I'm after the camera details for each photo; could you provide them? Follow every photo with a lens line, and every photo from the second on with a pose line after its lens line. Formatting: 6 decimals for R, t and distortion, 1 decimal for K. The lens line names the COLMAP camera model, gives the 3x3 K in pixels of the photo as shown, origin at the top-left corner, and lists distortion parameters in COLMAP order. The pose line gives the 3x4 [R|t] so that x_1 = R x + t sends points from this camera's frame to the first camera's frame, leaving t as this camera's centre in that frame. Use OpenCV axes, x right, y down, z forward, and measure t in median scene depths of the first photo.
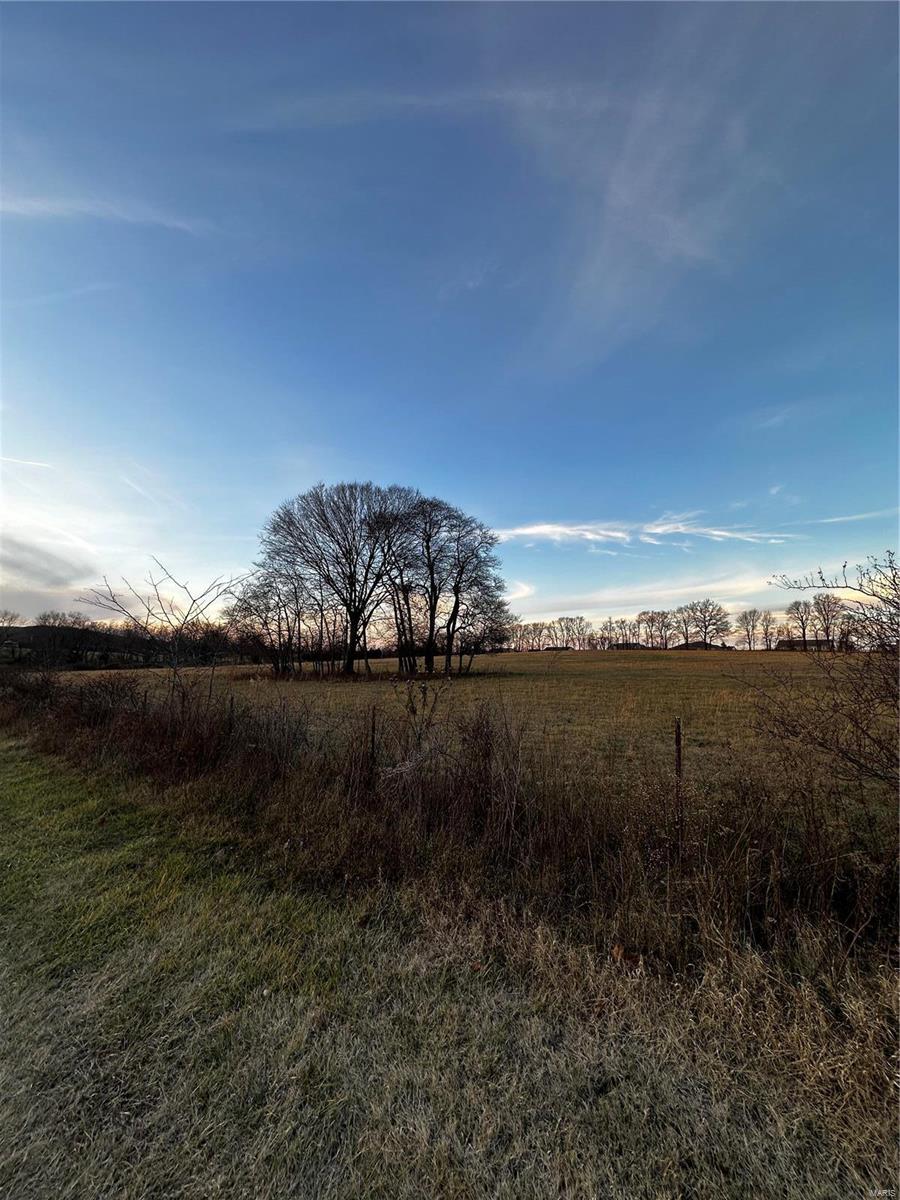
lens RADIAL K [[455.3, 0, 406.3], [0, 455.3, 598.7], [0, 0, 1]] dist [-0.000541, 0.000022]
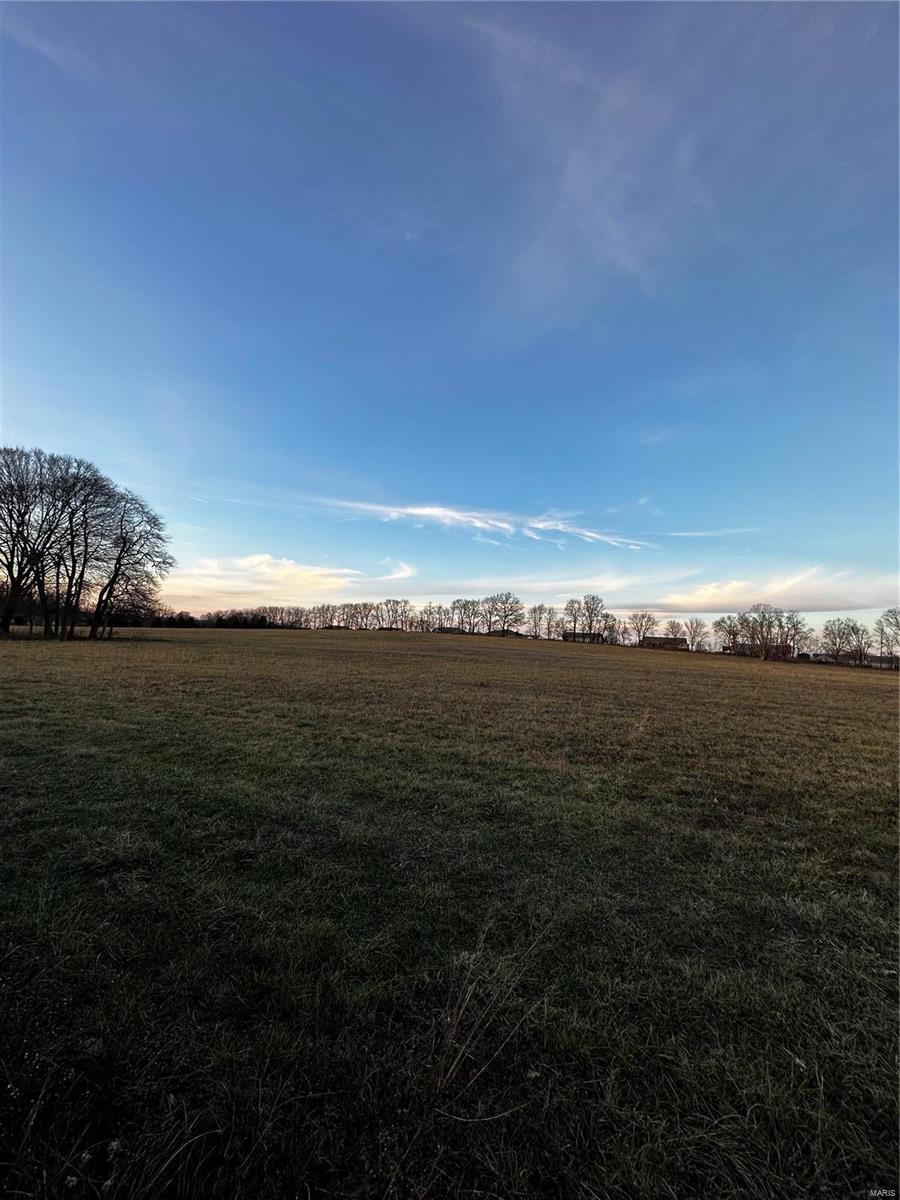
lens RADIAL K [[483.3, 0, 454.7], [0, 483.3, 603.8], [0, 0, 1]] dist [-0.001577, 0.000162]
pose [[0.960244, 0.068887, 0.270529, 0.181407], [-0.084554, 0.995325, 0.046677, -0.013606], [-0.266049, -0.067696, 0.961579, -0.105435]]
